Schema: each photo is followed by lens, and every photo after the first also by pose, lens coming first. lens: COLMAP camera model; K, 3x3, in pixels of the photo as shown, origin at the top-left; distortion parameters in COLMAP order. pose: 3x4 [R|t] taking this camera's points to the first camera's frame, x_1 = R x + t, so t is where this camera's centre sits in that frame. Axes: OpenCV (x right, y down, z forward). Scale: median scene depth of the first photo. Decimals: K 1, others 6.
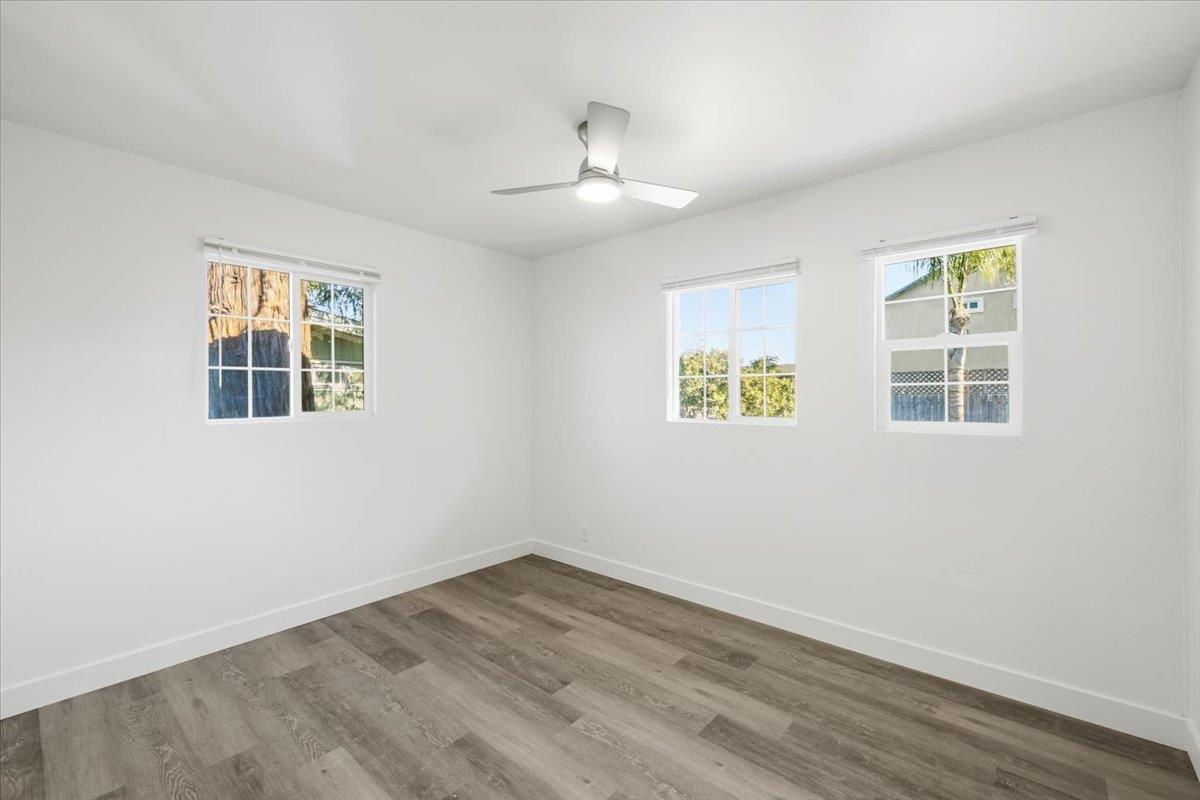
lens RADIAL K [[508.3, 0, 600.0], [0, 508.3, 400.0], [0, 0, 1]] dist [-0.000138, -0.000393]
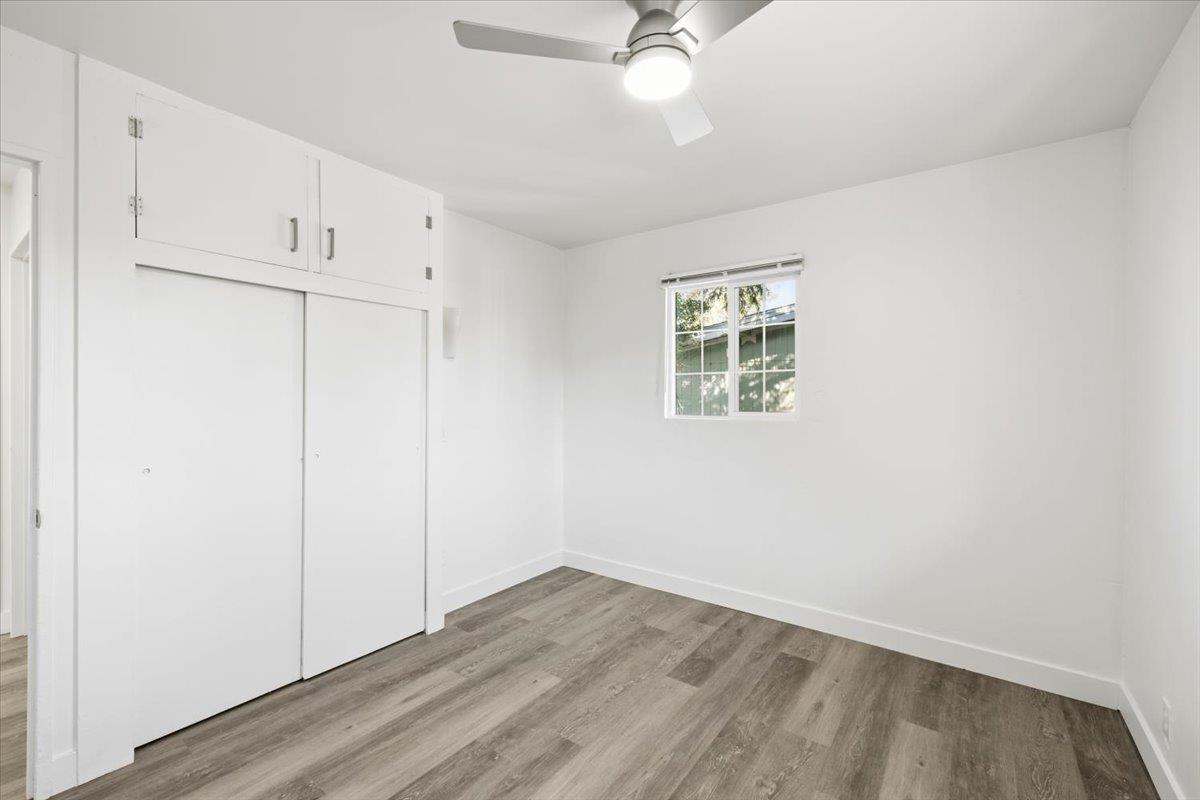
lens RADIAL K [[508.3, 0, 600.0], [0, 508.3, 400.0], [0, 0, 1]] dist [-0.000138, -0.000393]
pose [[0.078201, 0.009740, -0.996890, 0.512188], [-0.011989, 0.999889, 0.008829, -0.006546], [0.996866, 0.011261, 0.078309, 0.700263]]
